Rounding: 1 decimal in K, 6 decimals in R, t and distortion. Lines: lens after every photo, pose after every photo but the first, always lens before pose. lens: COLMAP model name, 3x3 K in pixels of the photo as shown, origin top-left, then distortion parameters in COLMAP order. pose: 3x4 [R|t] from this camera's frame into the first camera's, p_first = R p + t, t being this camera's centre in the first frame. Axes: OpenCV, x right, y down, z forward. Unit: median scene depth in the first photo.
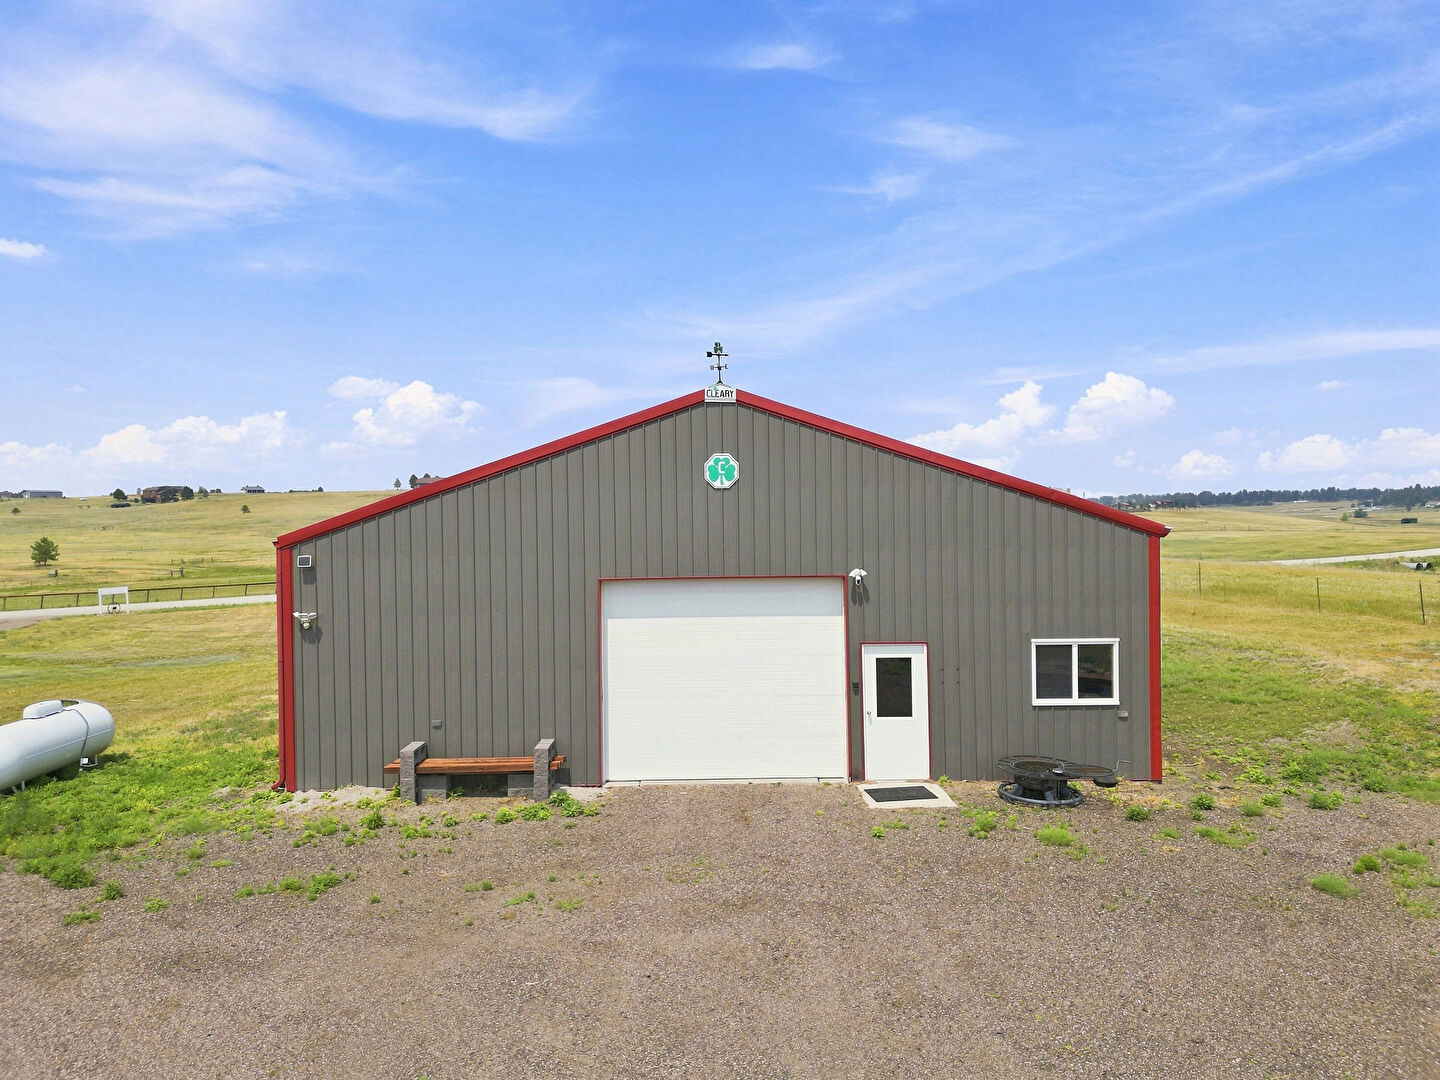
lens RADIAL K [[1012.0, 0, 720.9], [0, 1012.0, 534.4], [0, 0, 1]] dist [0.084755, -0.089479]
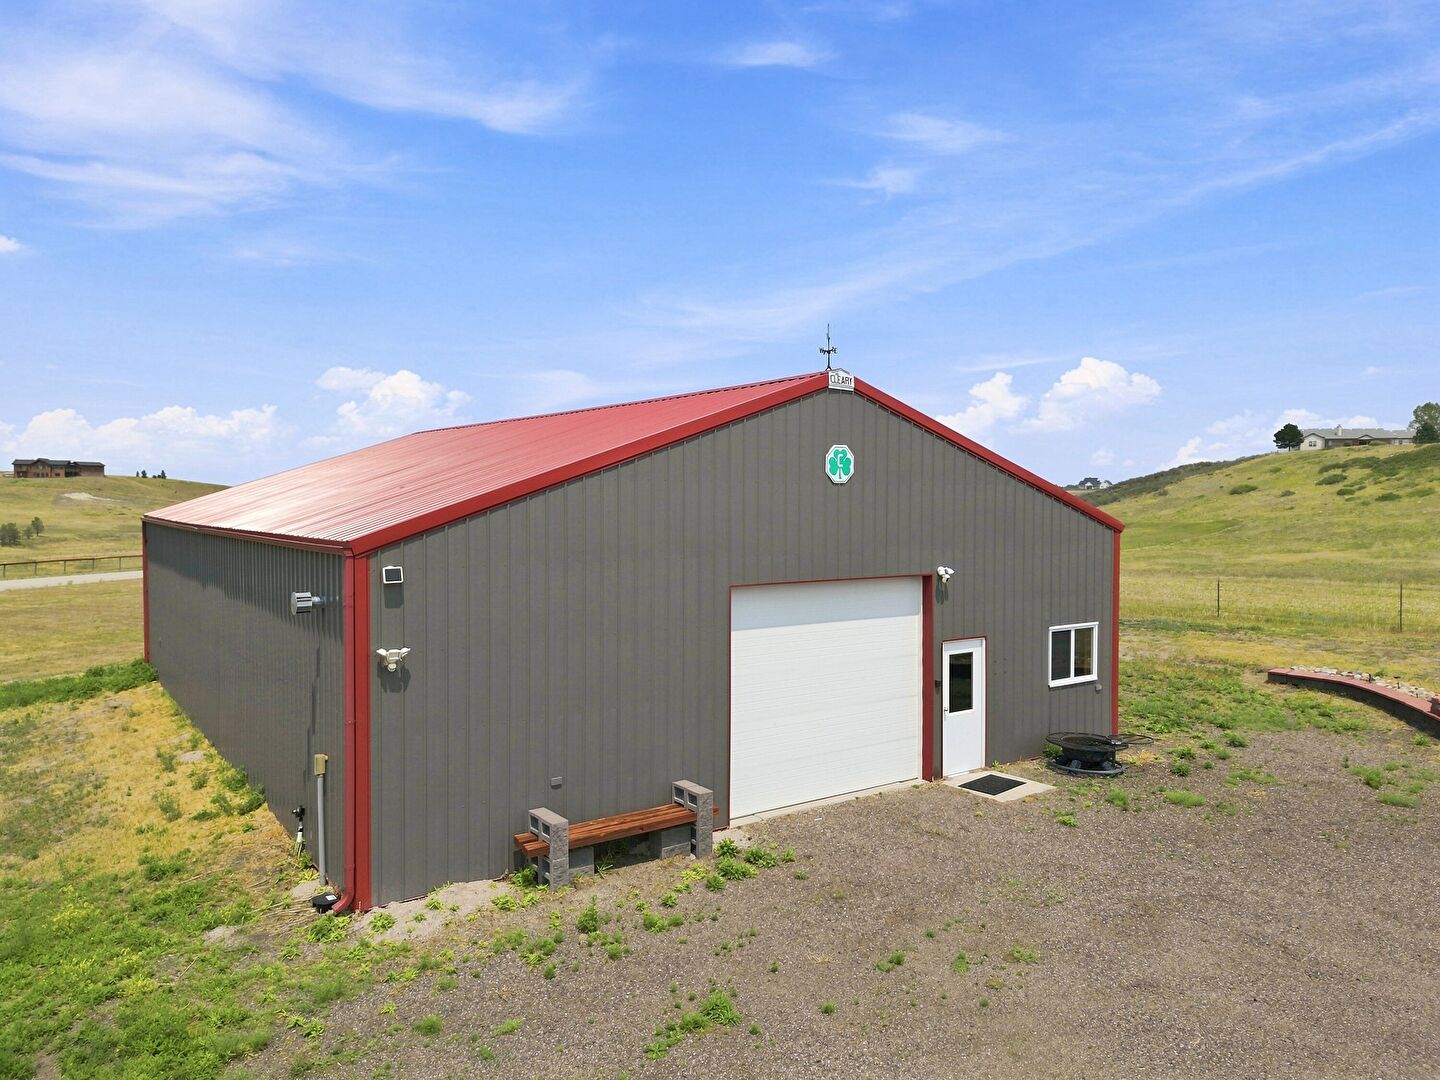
lens RADIAL K [[1012.0, 0, 720.9], [0, 1012.0, 534.4], [0, 0, 1]] dist [0.084755, -0.089479]
pose [[0.820986, -0.006229, 0.570915, -0.614864], [0.003461, 0.999976, 0.005933, -0.004433], [-0.570938, -0.002895, 0.820988, 0.302260]]
